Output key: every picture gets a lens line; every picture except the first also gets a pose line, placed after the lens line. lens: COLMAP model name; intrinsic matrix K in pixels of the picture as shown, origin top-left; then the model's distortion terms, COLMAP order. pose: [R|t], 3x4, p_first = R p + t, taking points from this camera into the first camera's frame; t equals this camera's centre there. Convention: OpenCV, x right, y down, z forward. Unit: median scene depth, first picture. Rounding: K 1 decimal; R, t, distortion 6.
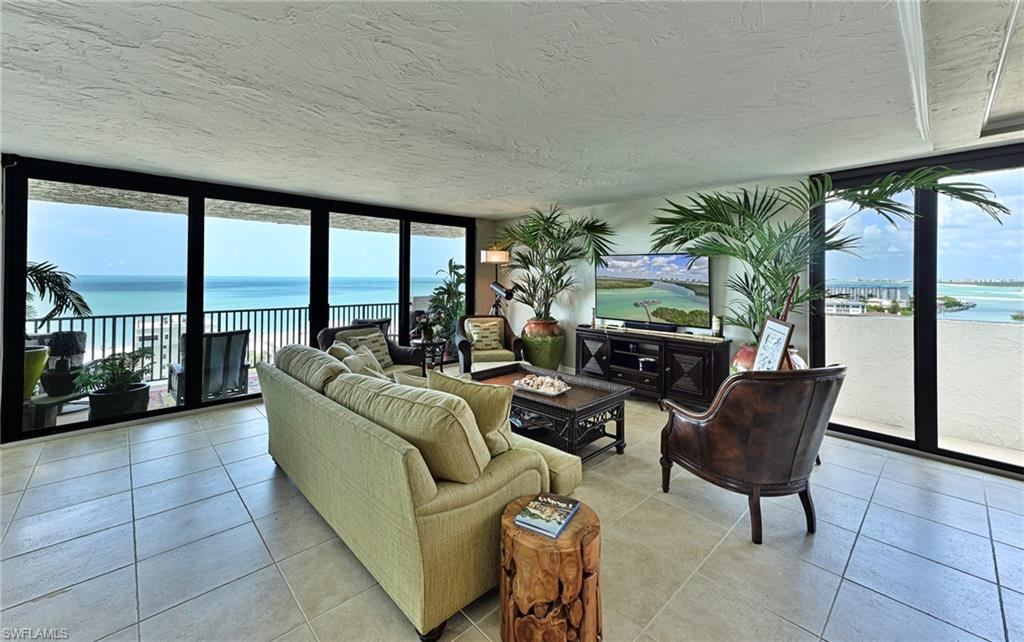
lens RADIAL K [[412.6, 0, 512.2], [0, 412.6, 273.1], [0, 0, 1]] dist [0.000809, 0.000162]
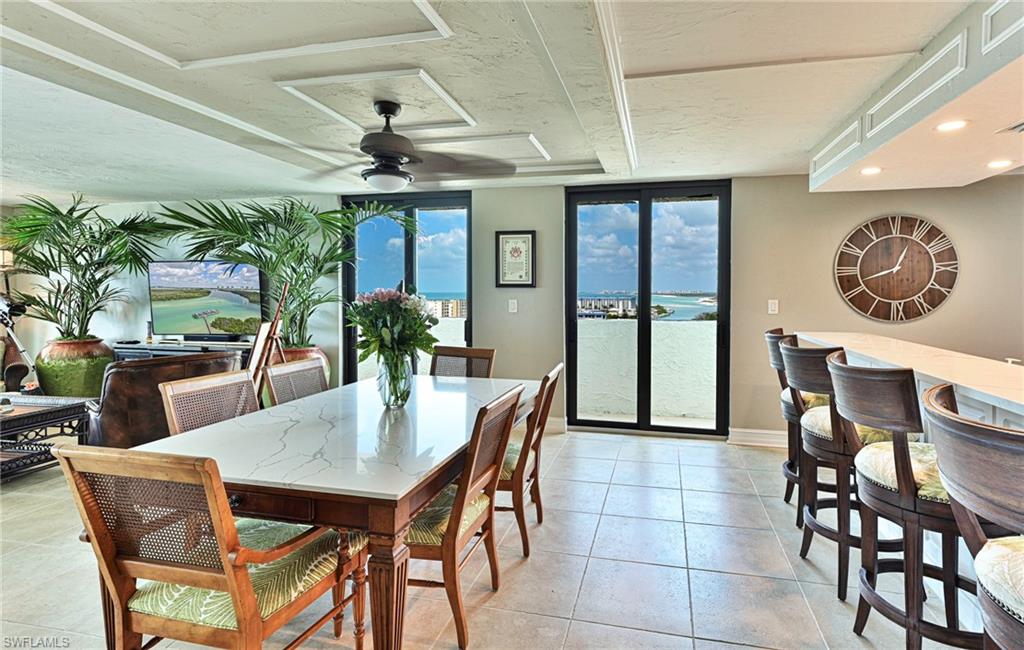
lens RADIAL K [[488.0, 0, 559.3], [0, 488.0, 302.2], [0, 0, 1]] dist [0.023531, 0.000234]
pose [[0.825198, -0.017999, 0.564556, 0.343001], [-0.001428, 0.999422, 0.033951, 0.008637], [-0.564841, -0.028822, 0.824696, -0.360094]]
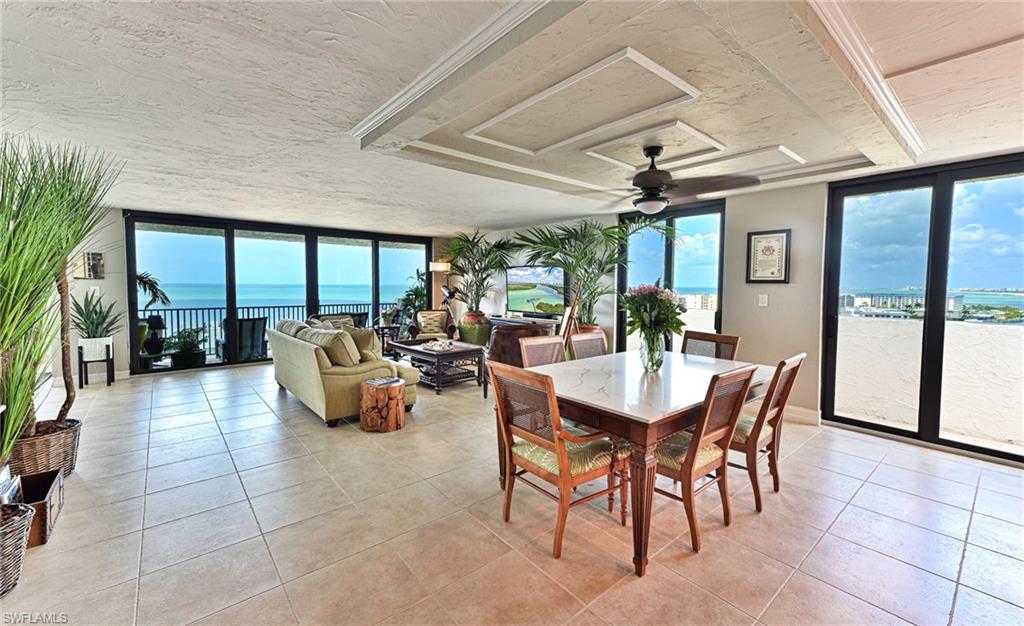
lens RADIAL K [[418.9, 0, 515.3], [0, 418.9, 306.0], [0, 0, 1]] dist [-0.000086, 0.000174]
pose [[0.998536, 0.002482, -0.054028, 0.327229], [0.000767, 0.998197, 0.060021, 0.007025], [0.054080, -0.059975, 0.996734, -0.439450]]
